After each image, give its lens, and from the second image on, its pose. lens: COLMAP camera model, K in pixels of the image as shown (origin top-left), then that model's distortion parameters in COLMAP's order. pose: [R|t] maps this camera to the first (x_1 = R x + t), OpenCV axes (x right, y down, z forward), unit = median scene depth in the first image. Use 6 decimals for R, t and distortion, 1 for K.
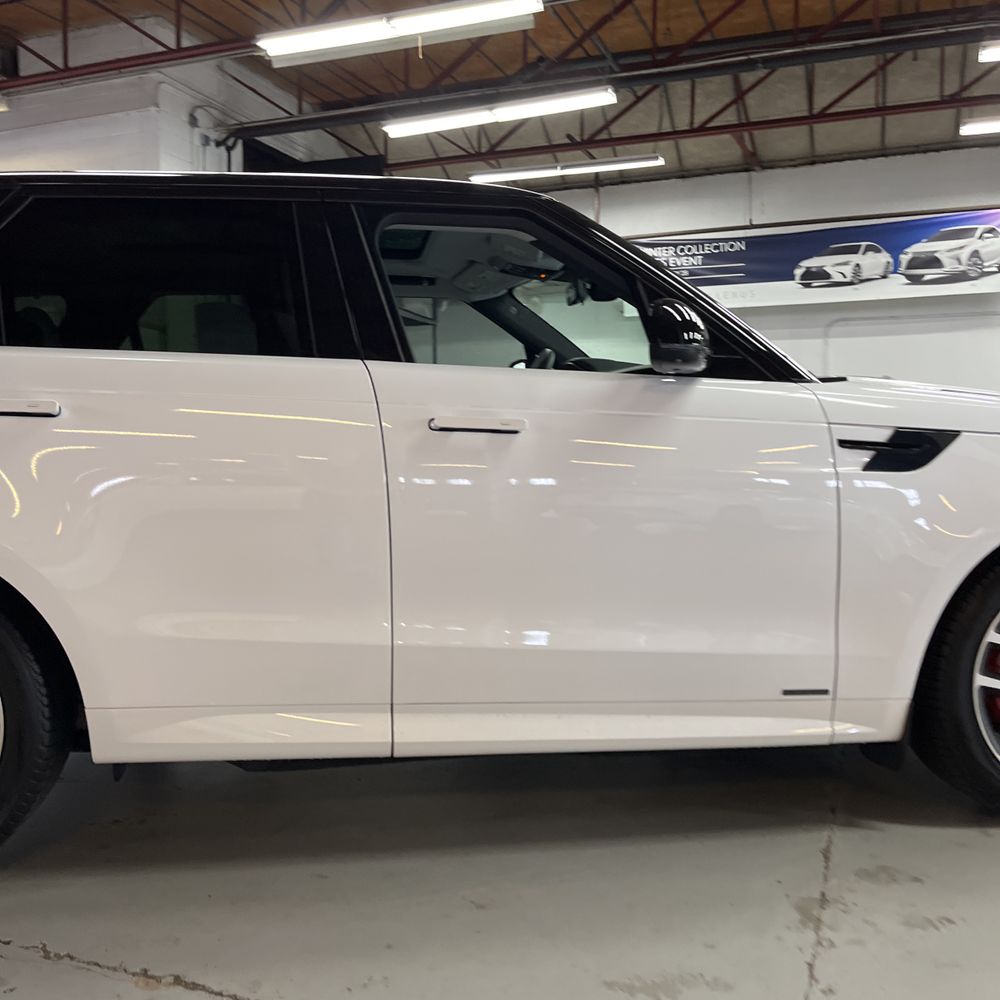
lens RADIAL K [[1004.4, 0, 499.6], [0, 1004.4, 490.2], [0, 0, 1]] dist [0.015616, 0.000000]
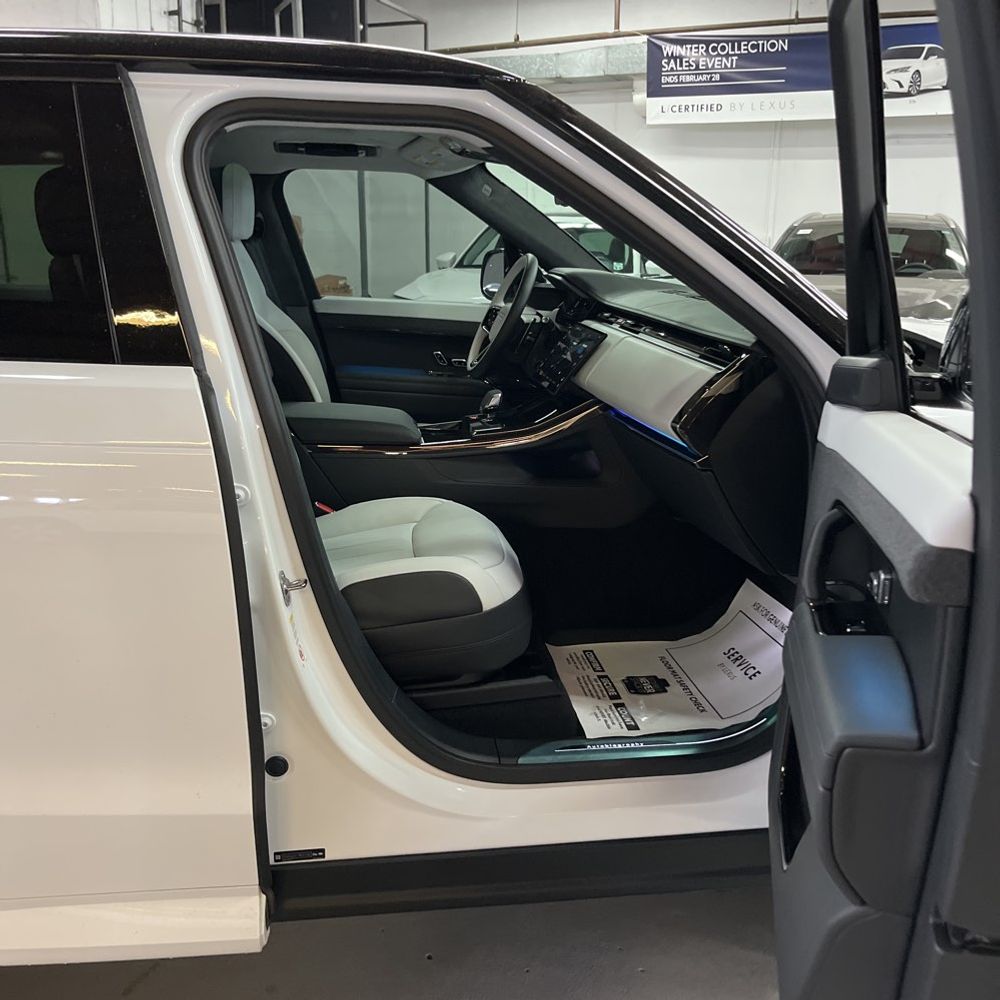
lens RADIAL K [[1004.4, 0, 522.4], [0, 1004.4, 497.1], [0, 0, 1]] dist [0.015616, 0.000000]
pose [[0.999876, 0.011407, 0.010851, 0.012760], [-0.013380, 0.978918, 0.203815, -0.040289], [-0.008297, -0.203935, 0.978949, 0.085588]]
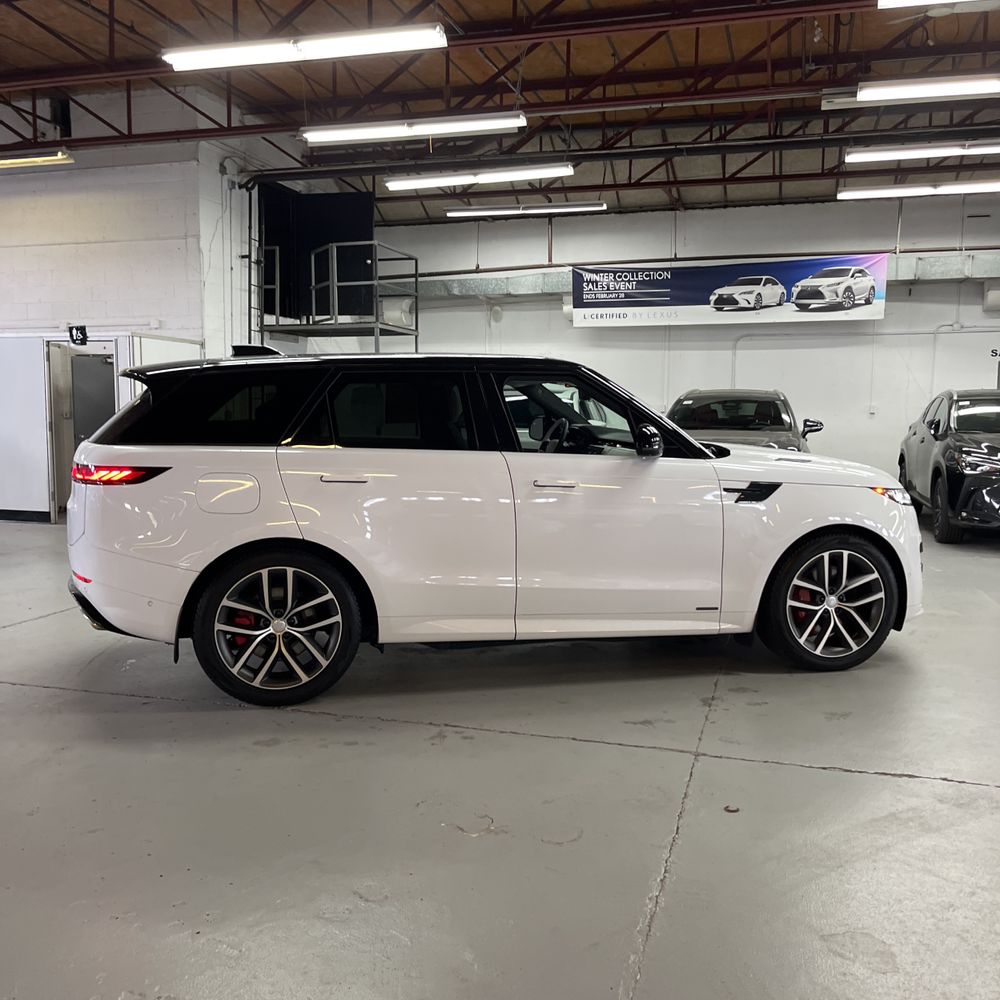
lens RADIAL K [[1004.4, 0, 503.3], [0, 1004.4, 495.9], [0, 0, 1]] dist [0.015616, 0.000000]
pose [[0.996674, -0.001991, 0.081462, -0.066196], [-0.001589, 0.999037, 0.043857, -0.028447], [-0.081471, -0.043840, 0.995711, -0.238091]]
